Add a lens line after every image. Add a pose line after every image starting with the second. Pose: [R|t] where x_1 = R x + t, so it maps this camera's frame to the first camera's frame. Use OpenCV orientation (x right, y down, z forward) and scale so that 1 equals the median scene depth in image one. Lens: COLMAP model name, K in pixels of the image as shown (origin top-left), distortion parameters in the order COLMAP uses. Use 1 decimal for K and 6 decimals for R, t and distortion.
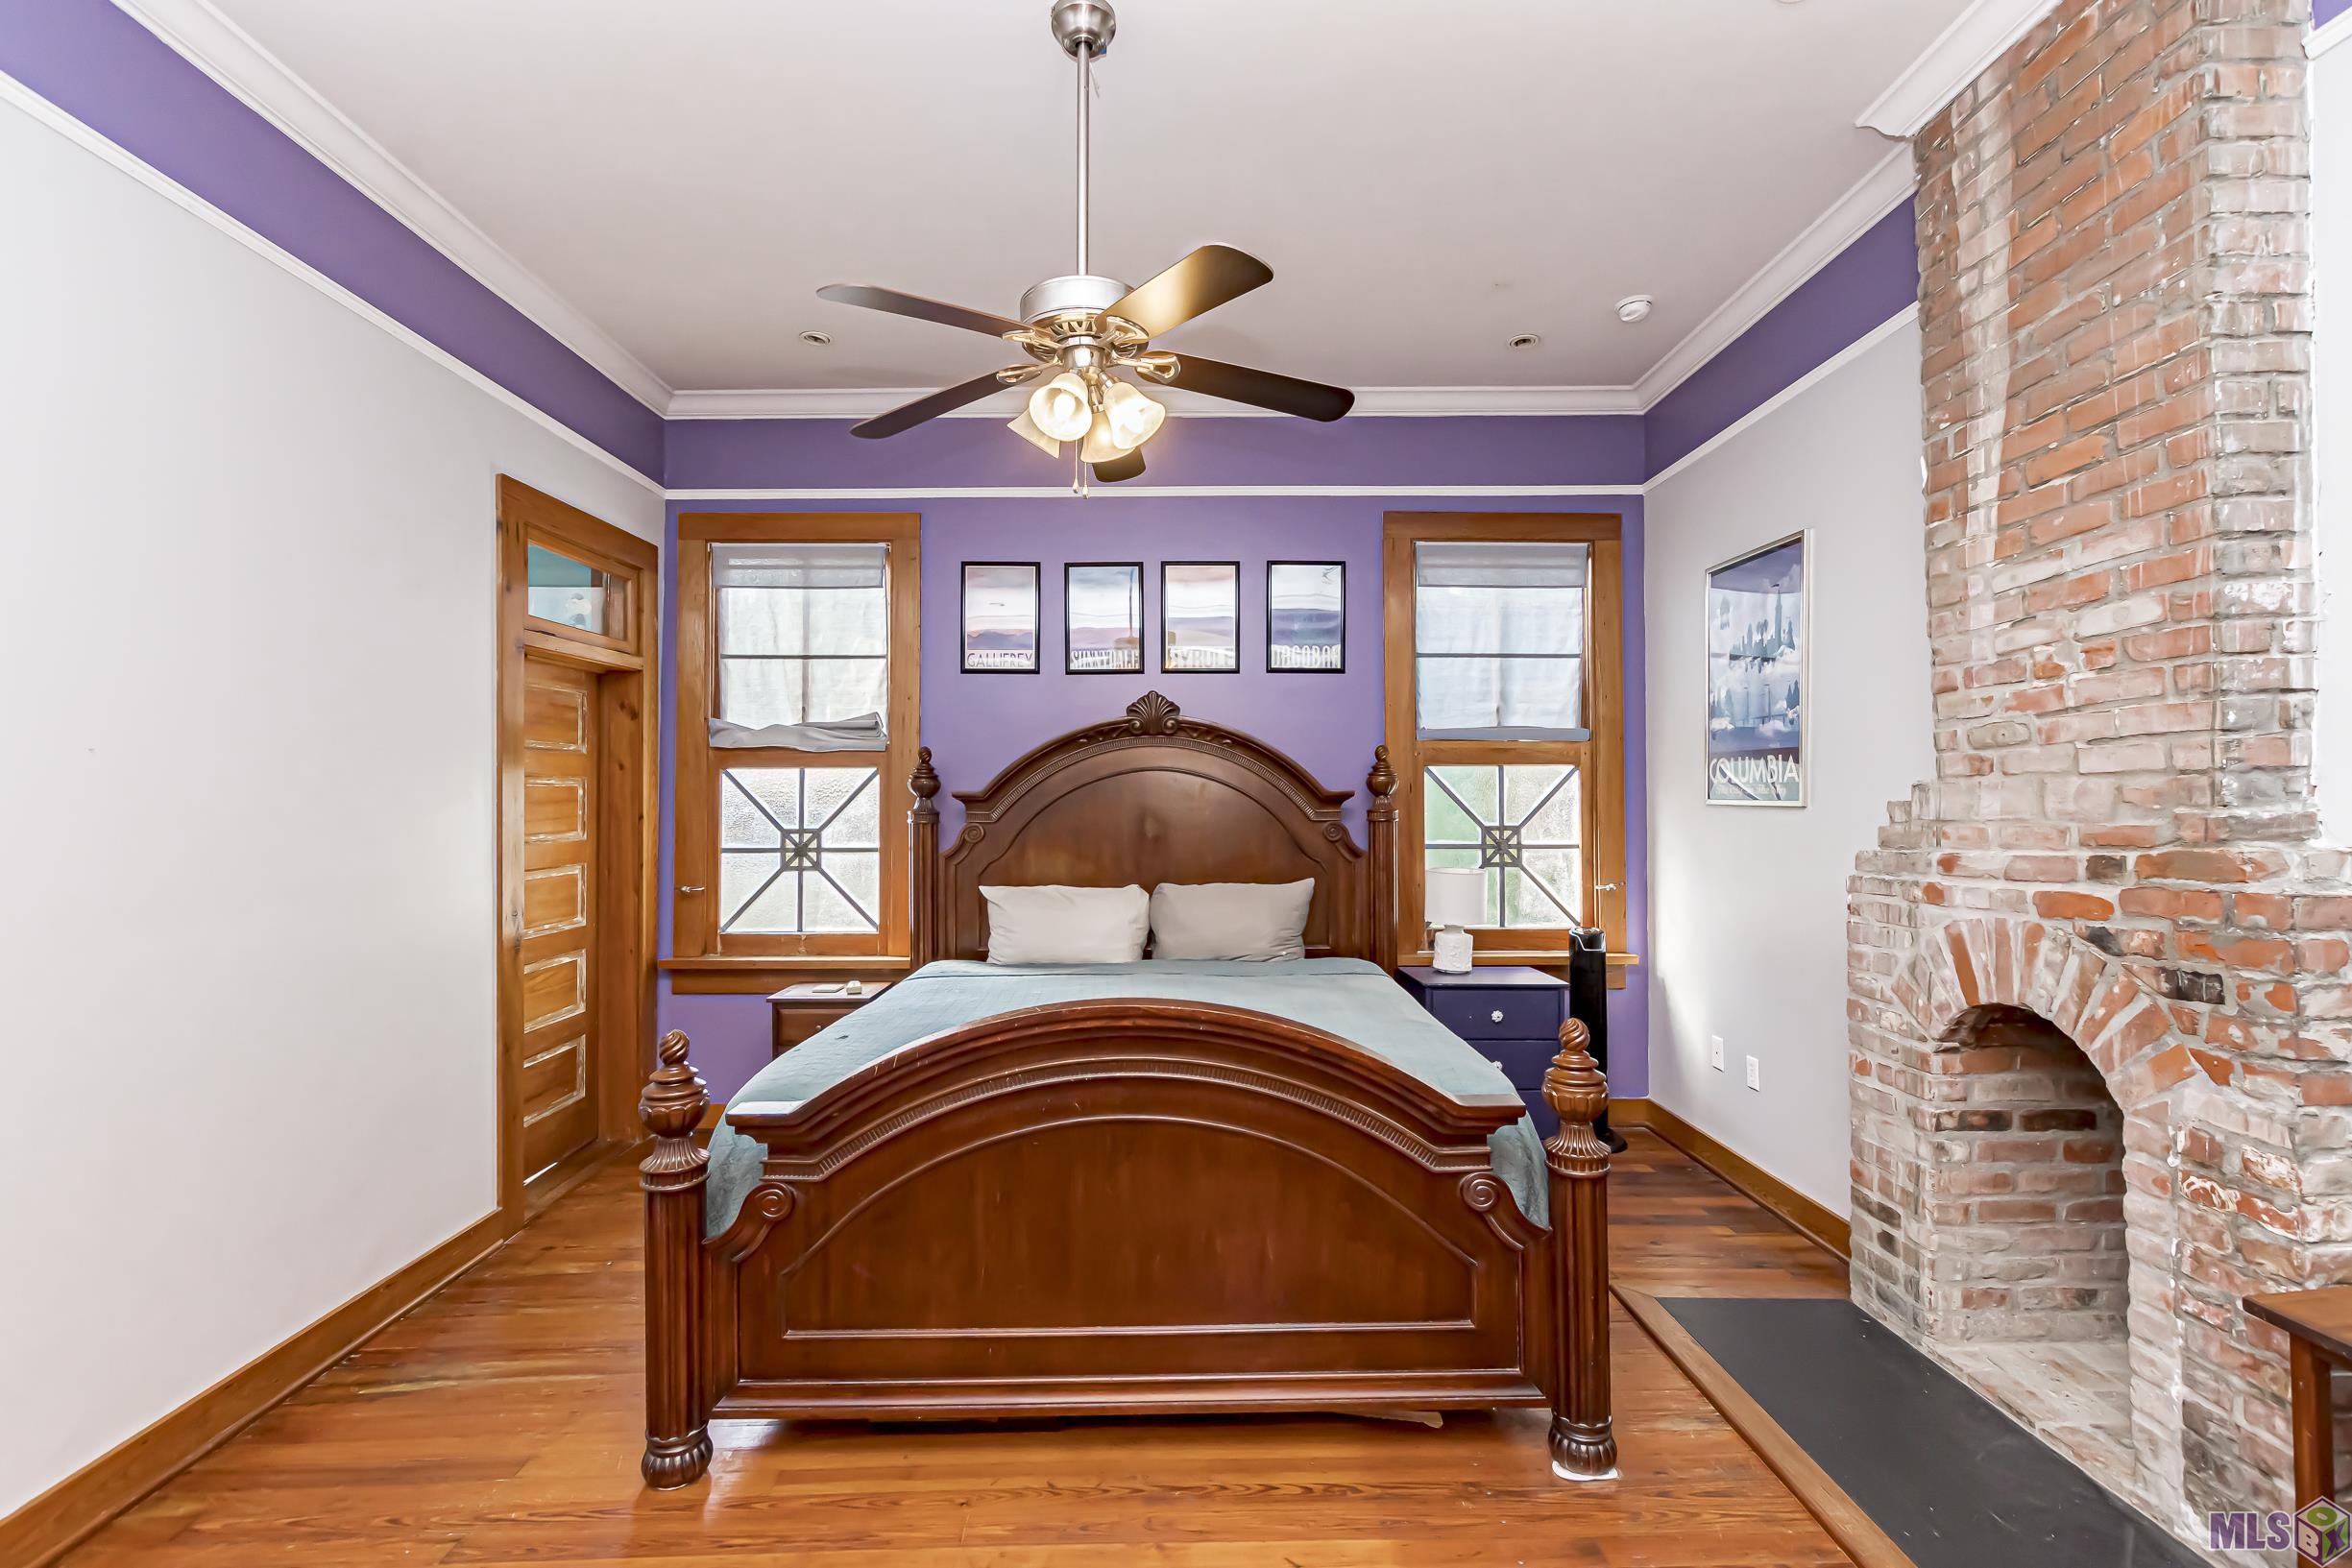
lens RADIAL K [[1046.0, 0, 1297.7], [0, 1046.0, 789.8], [0, 0, 1]] dist [-0.000953, -0.004088]
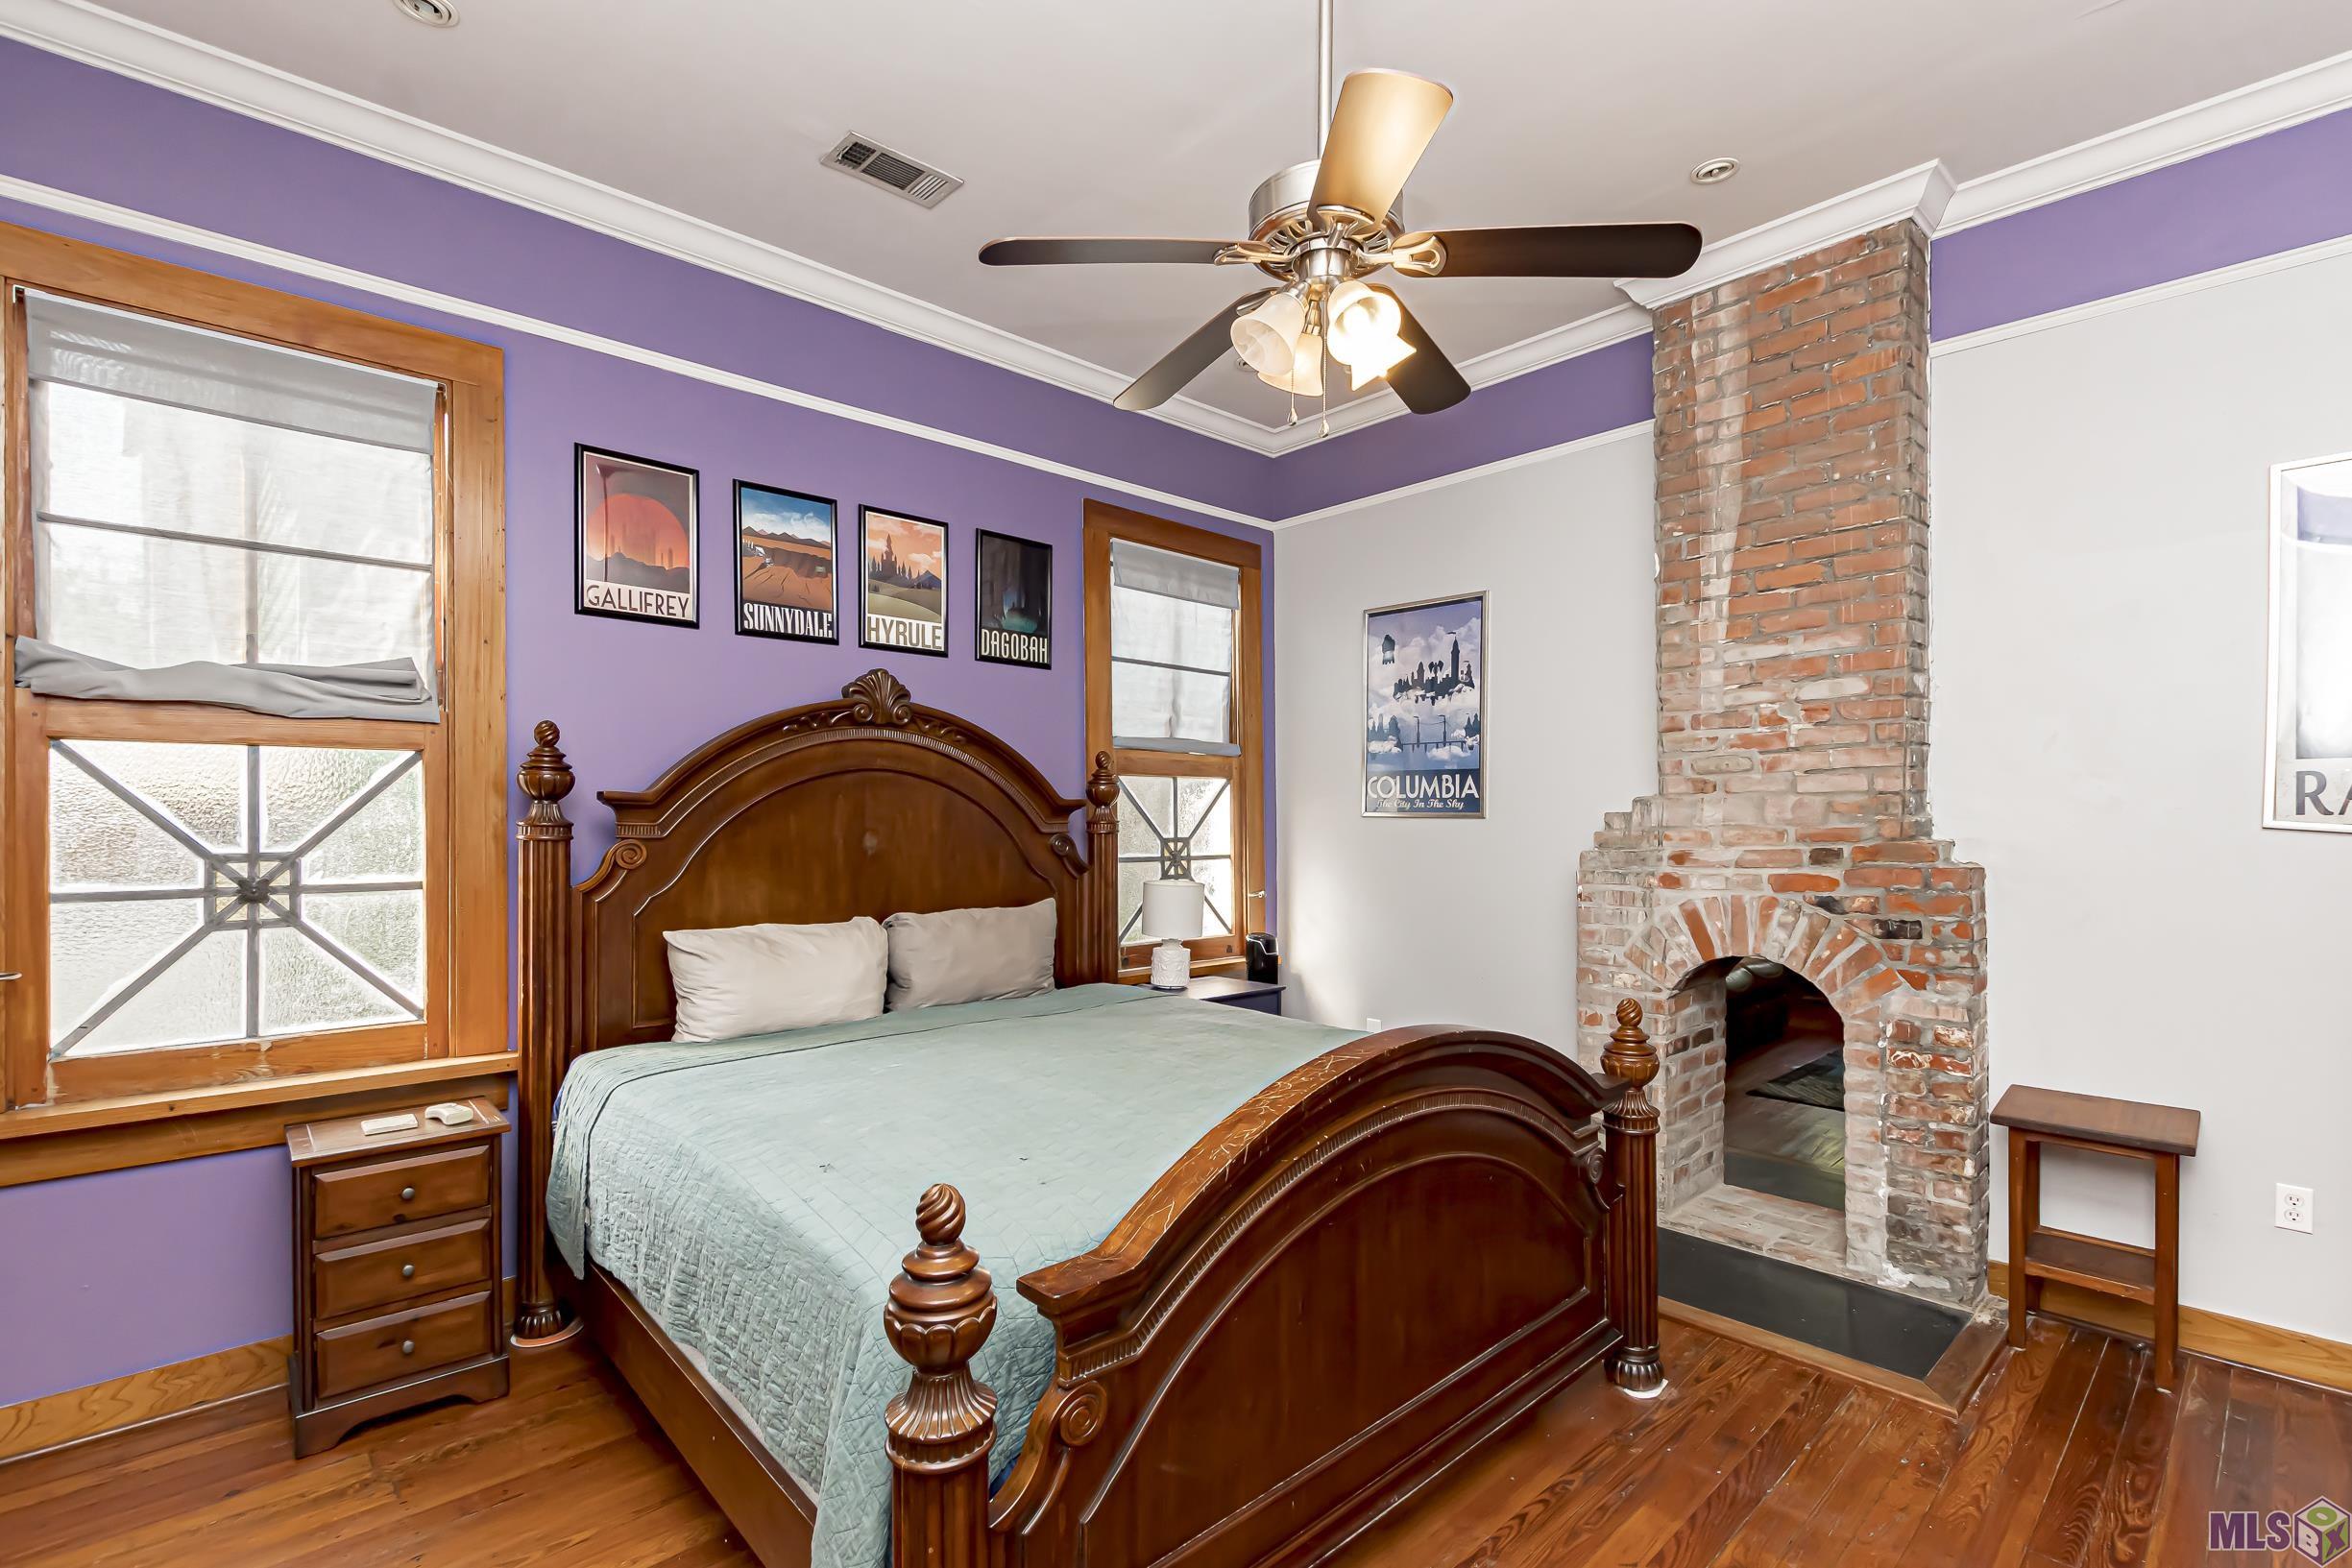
lens RADIAL K [[1043.7, 0, 1174.1], [0, 1043.7, 815.1], [0, 0, 1]] dist [0.002732, 0.000380]
pose [[0.752095, 0.005406, 0.659032, -0.787355], [-0.009429, 0.999952, 0.002558, 0.018024], [-0.658987, -0.008139, 0.752110, 0.425178]]
